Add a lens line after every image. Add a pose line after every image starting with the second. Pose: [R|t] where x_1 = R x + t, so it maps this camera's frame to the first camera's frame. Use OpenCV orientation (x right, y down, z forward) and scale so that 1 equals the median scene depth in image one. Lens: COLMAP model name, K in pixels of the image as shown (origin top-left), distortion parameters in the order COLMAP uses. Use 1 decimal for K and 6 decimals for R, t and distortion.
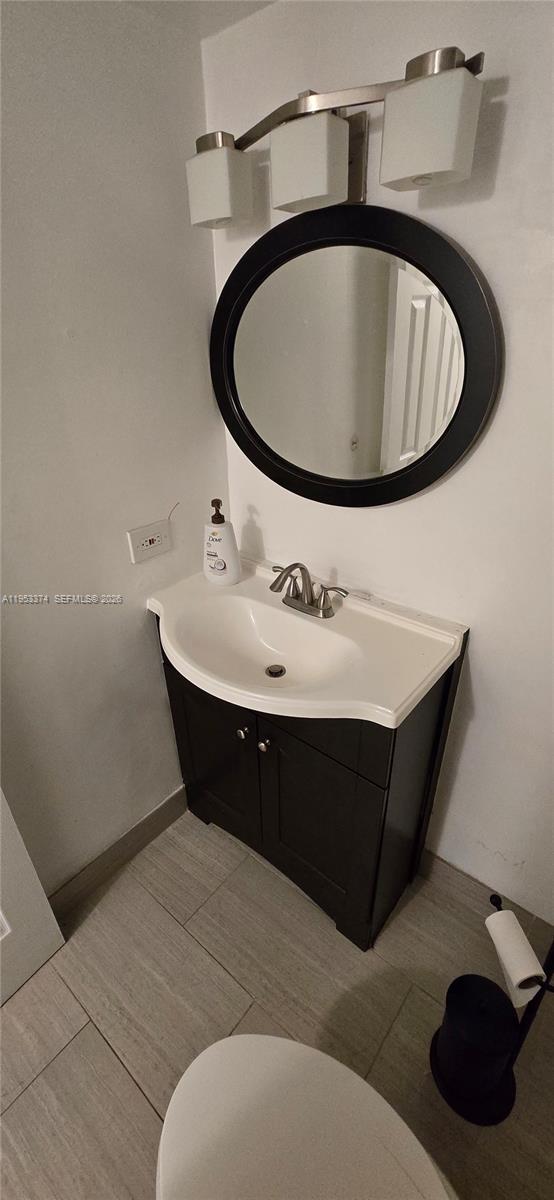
lens RADIAL K [[489.8, 0, 277.0], [0, 489.8, 600.0], [0, 0, 1]] dist [-0.000838, -0.000208]
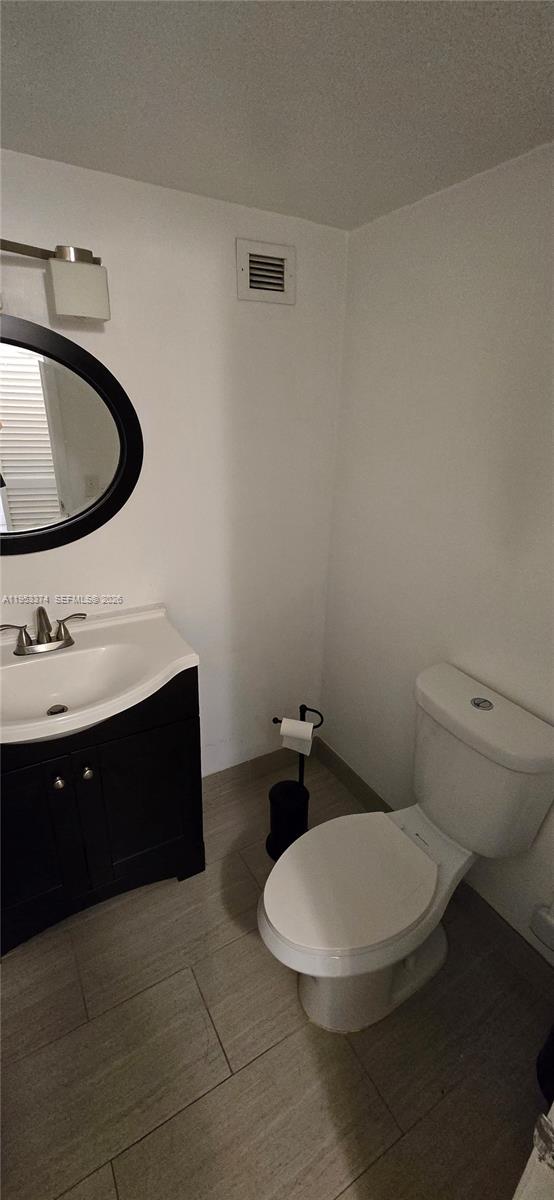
lens RADIAL K [[489.8, 0, 277.0], [0, 489.8, 600.0], [0, 0, 1]] dist [-0.000838, -0.000208]
pose [[0.345767, -0.322825, 0.881039, -0.701902], [0.419508, 0.893071, 0.162596, -0.041735], [-0.839320, 0.313383, 0.444222, 0.059150]]
